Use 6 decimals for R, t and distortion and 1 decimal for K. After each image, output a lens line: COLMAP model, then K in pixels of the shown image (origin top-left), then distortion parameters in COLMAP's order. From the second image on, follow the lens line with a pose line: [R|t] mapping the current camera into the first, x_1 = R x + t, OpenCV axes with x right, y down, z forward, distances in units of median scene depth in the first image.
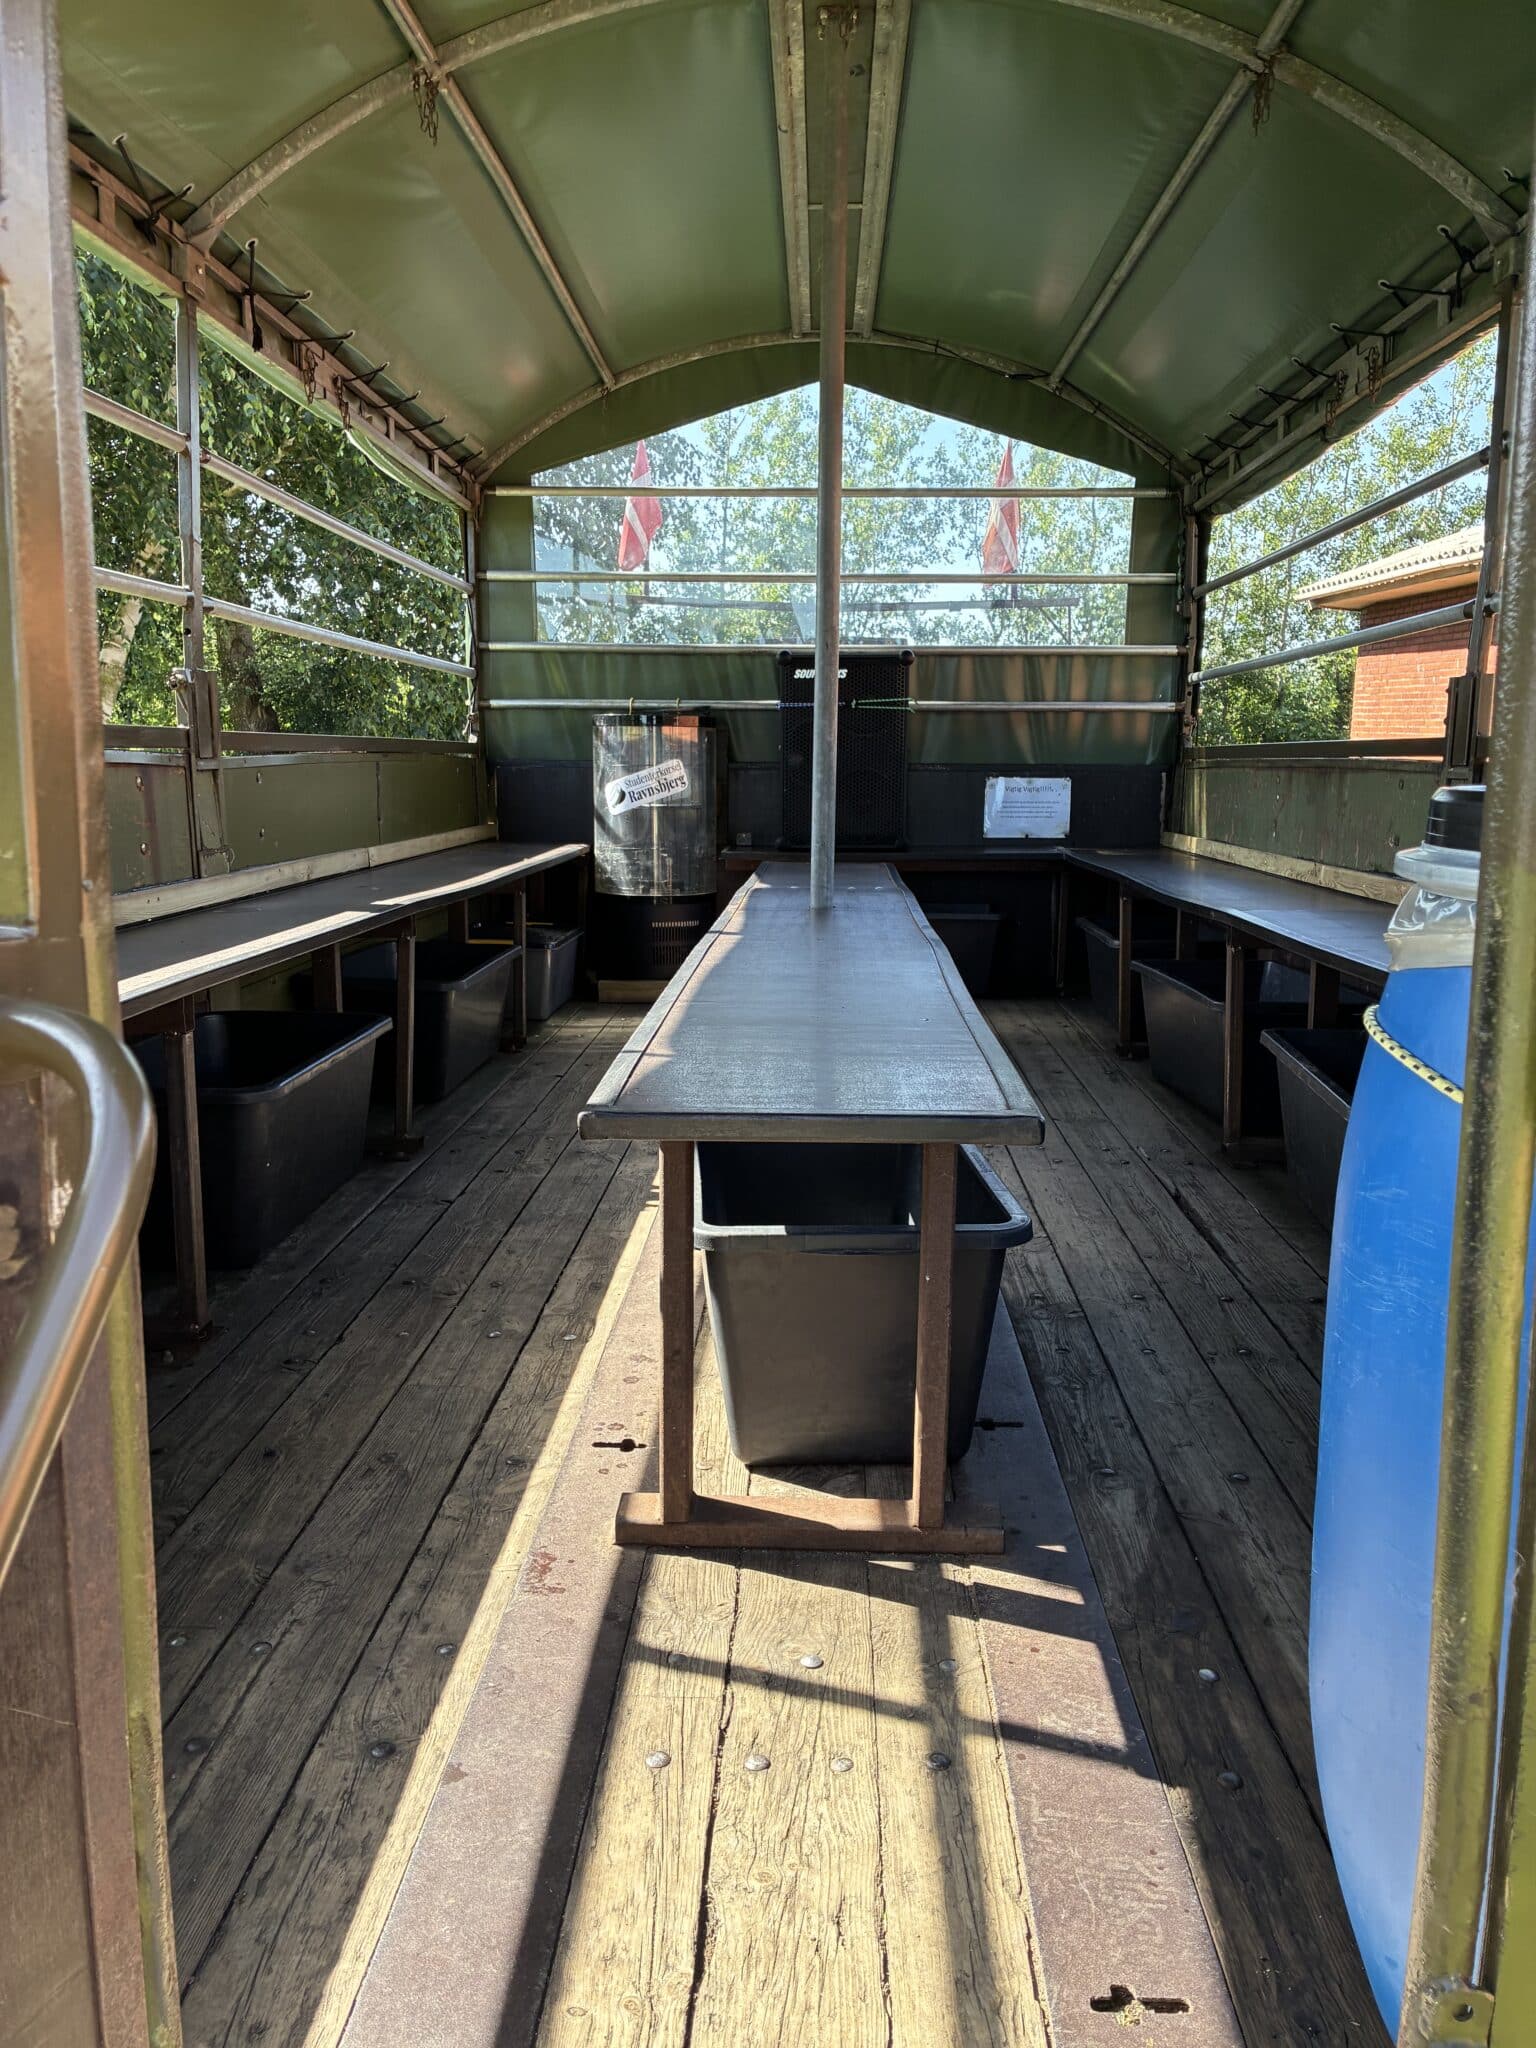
lens RADIAL K [[1610.1, 0, 768.0], [0, 1610.1, 1024.0], [0, 0, 1]] dist [0.016944, -0.006391]
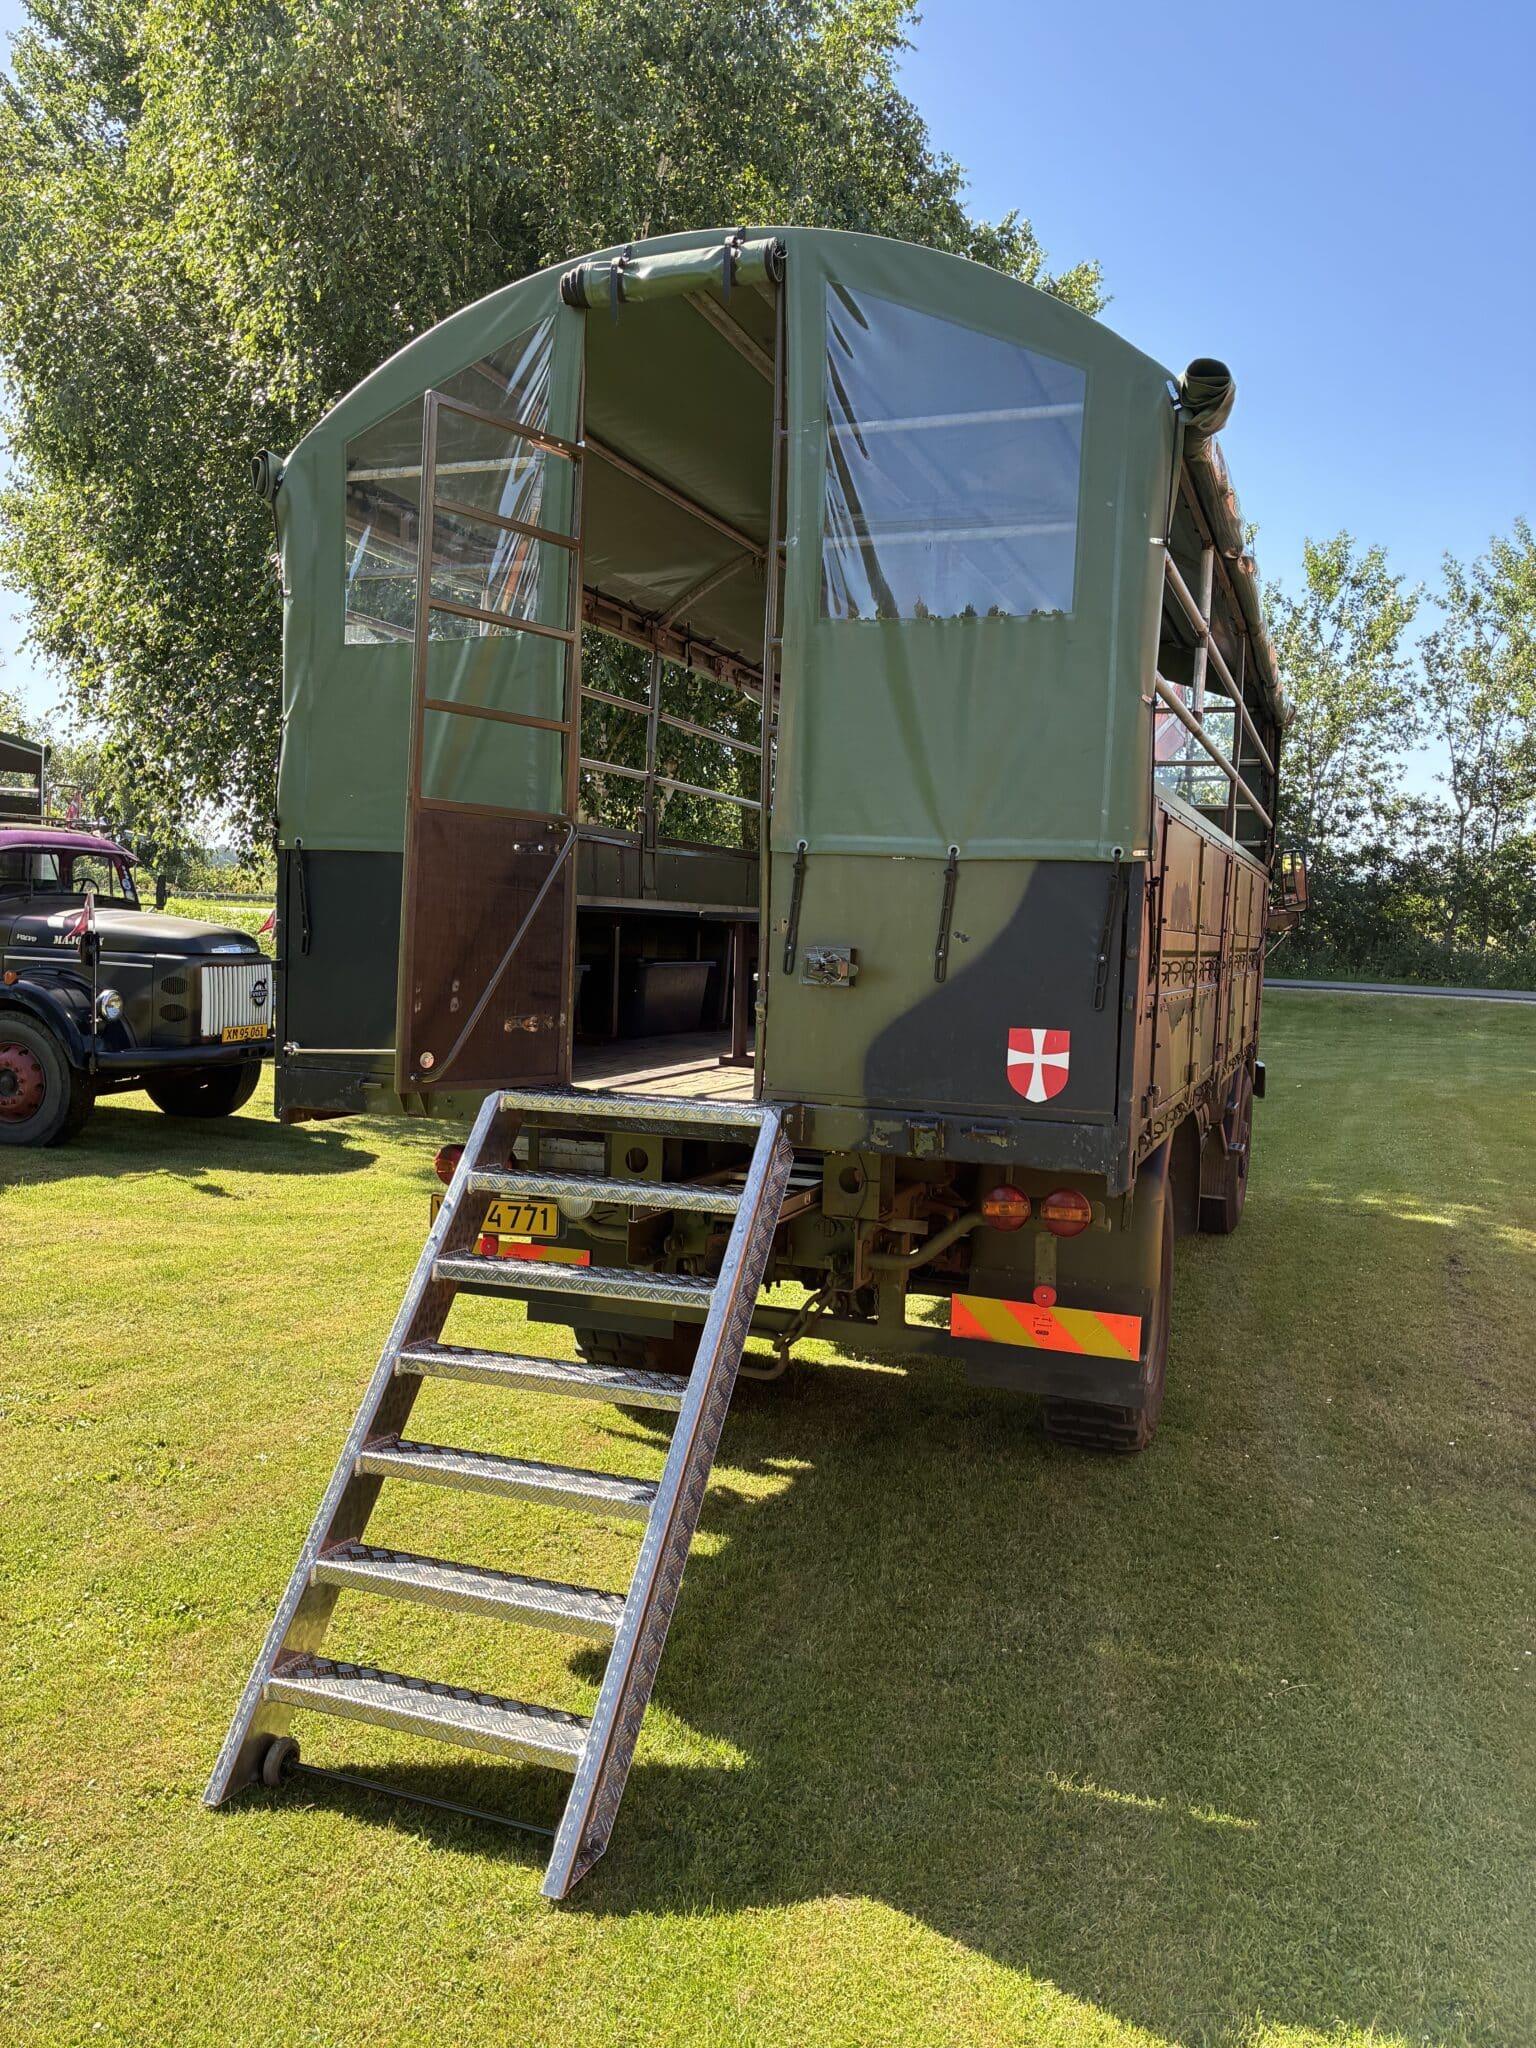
lens RADIAL K [[1610.1, 0, 768.0], [0, 1610.1, 1024.0], [0, 0, 1]] dist [0.016944, -0.006391]
pose [[0.953123, 0.033834, -0.300685, 0.439269], [-0.067020, 0.992652, -0.100746, 0.262190], [0.295067, 0.116175, 0.948387, -0.938133]]
